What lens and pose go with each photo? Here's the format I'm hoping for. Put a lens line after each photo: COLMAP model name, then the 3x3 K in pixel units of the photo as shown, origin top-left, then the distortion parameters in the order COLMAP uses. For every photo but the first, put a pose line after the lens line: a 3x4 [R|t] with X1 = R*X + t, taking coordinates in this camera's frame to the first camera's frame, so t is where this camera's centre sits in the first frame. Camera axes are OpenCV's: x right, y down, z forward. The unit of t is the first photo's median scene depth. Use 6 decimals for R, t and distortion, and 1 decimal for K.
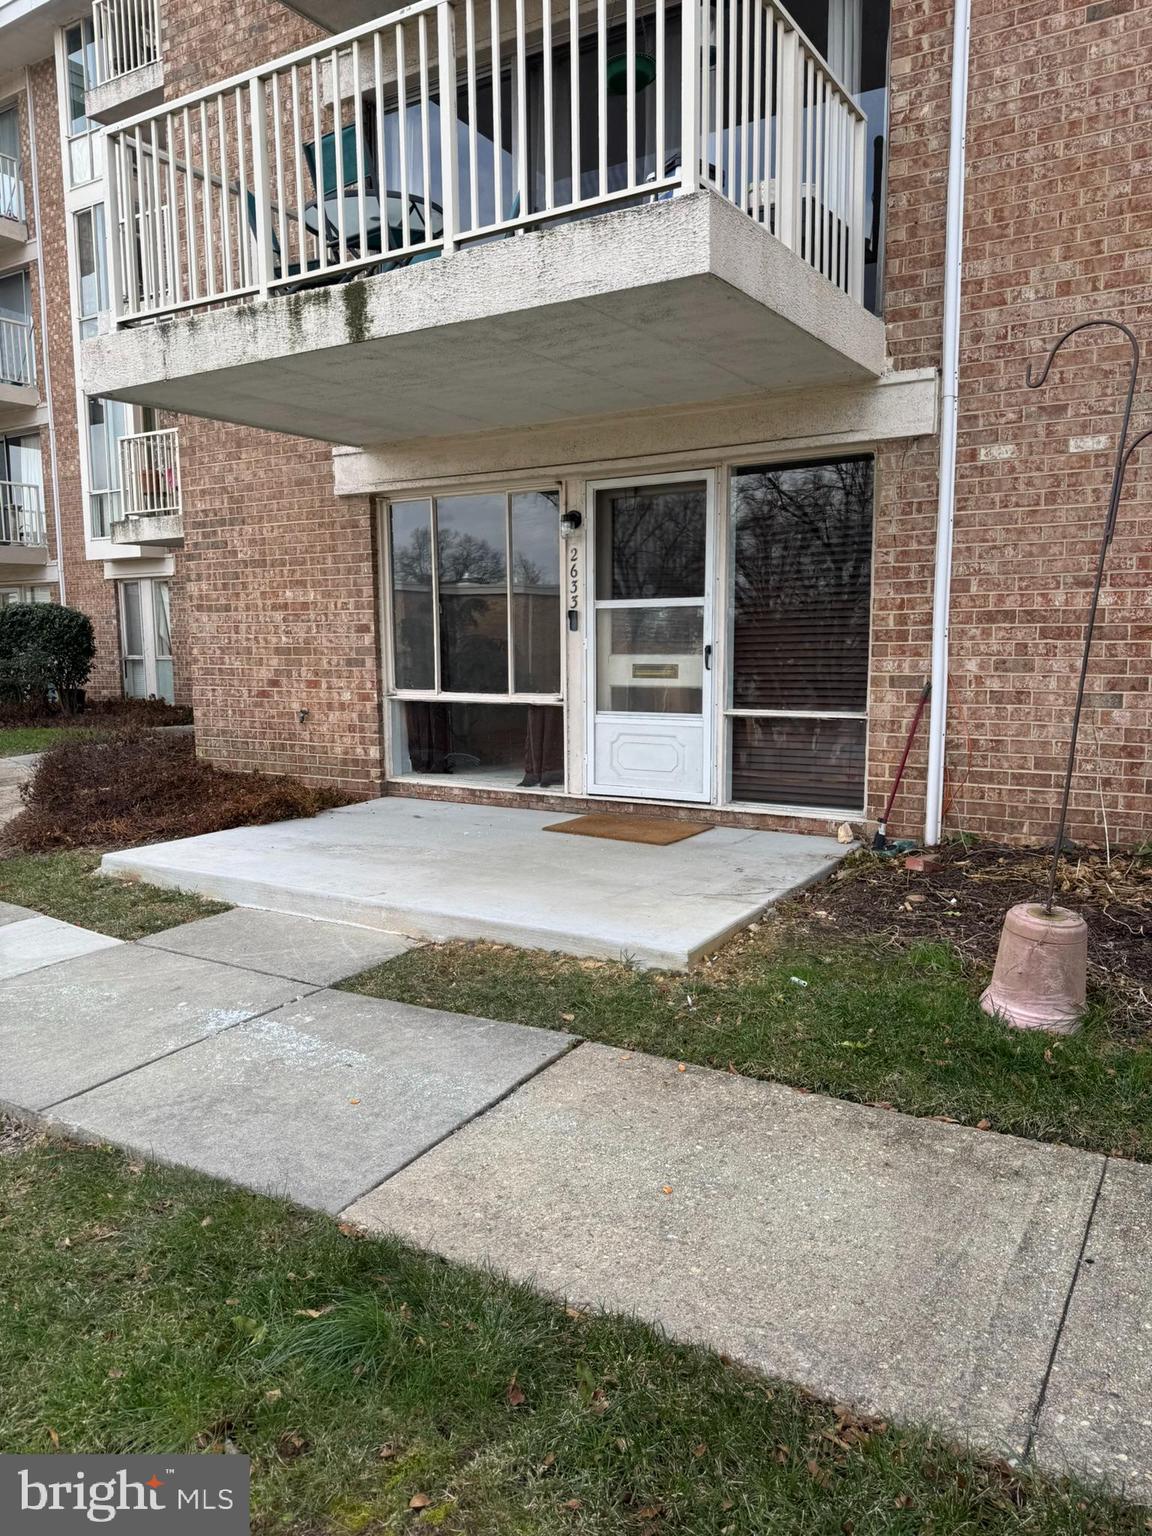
lens RADIAL K [[1083.3, 0, 575.4], [0, 1083.3, 771.2], [0, 0, 1]] dist [0.033094, -0.028340]
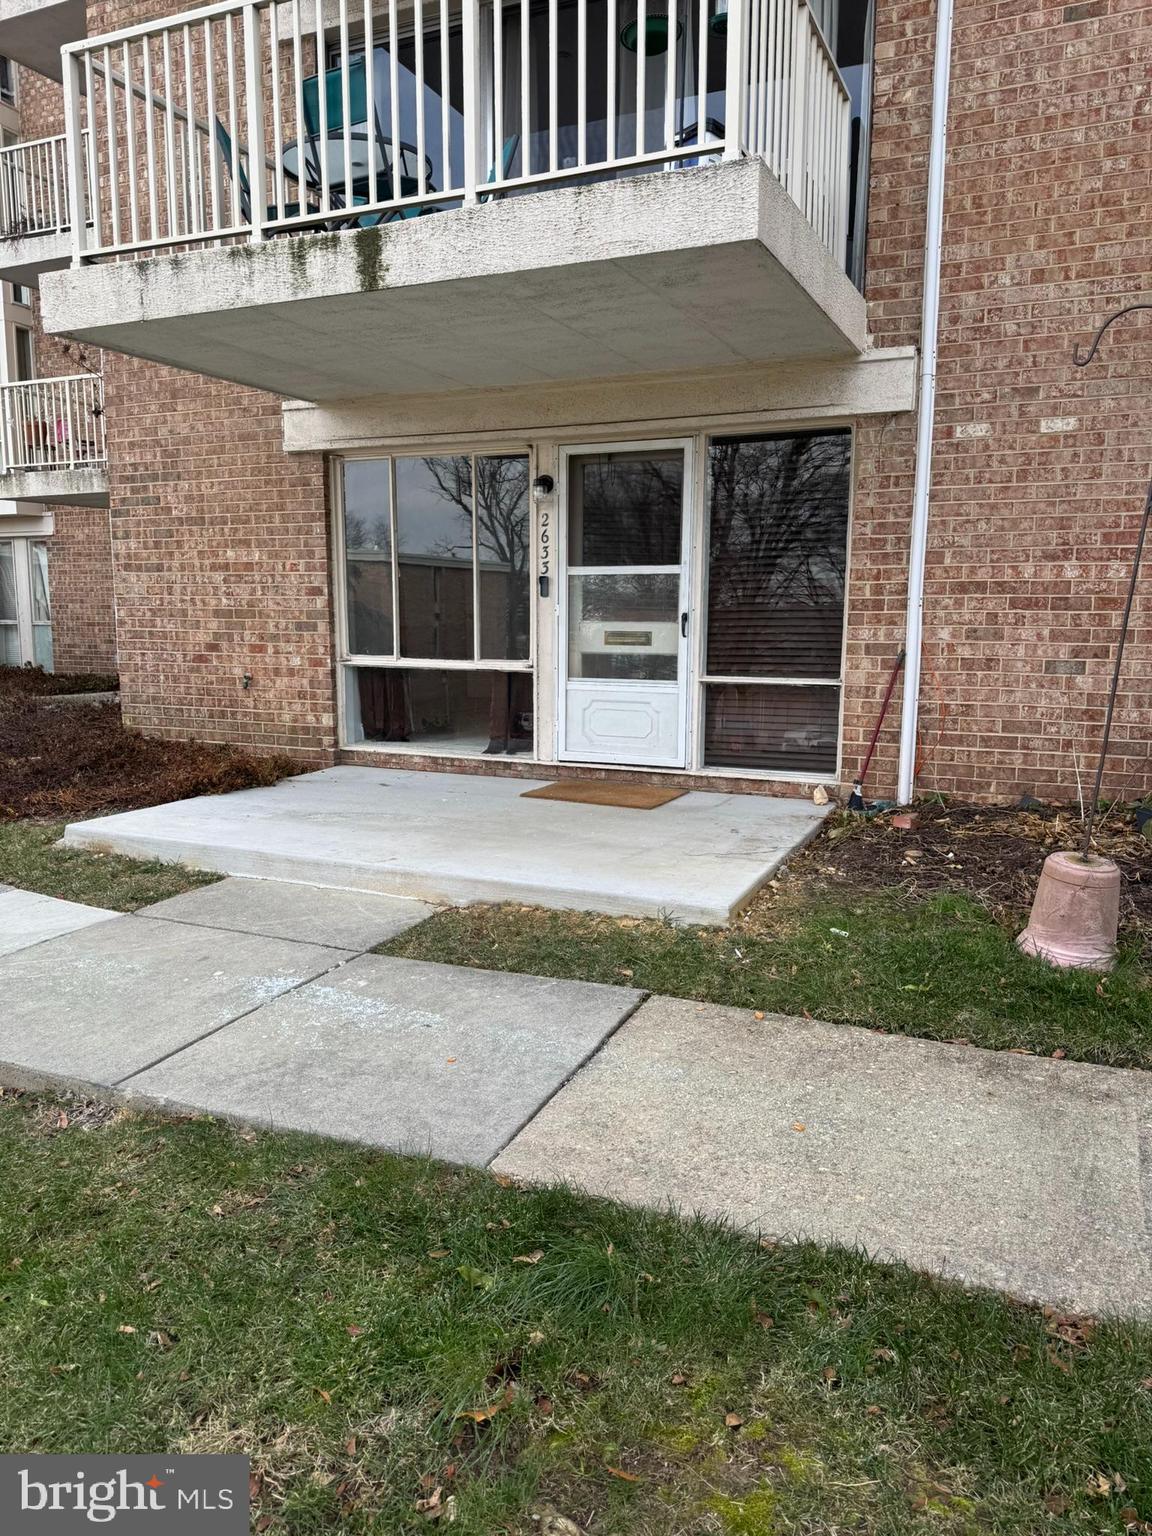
lens RADIAL K [[1083.3, 0, 591.7], [0, 1083.3, 768.2], [0, 0, 1]] dist [0.033094, -0.028340]
pose [[0.990504, -0.006394, 0.137337, -0.124852], [0.003577, 0.999778, 0.020748, 0.010125], [-0.137439, -0.020060, 0.990307, 0.003464]]
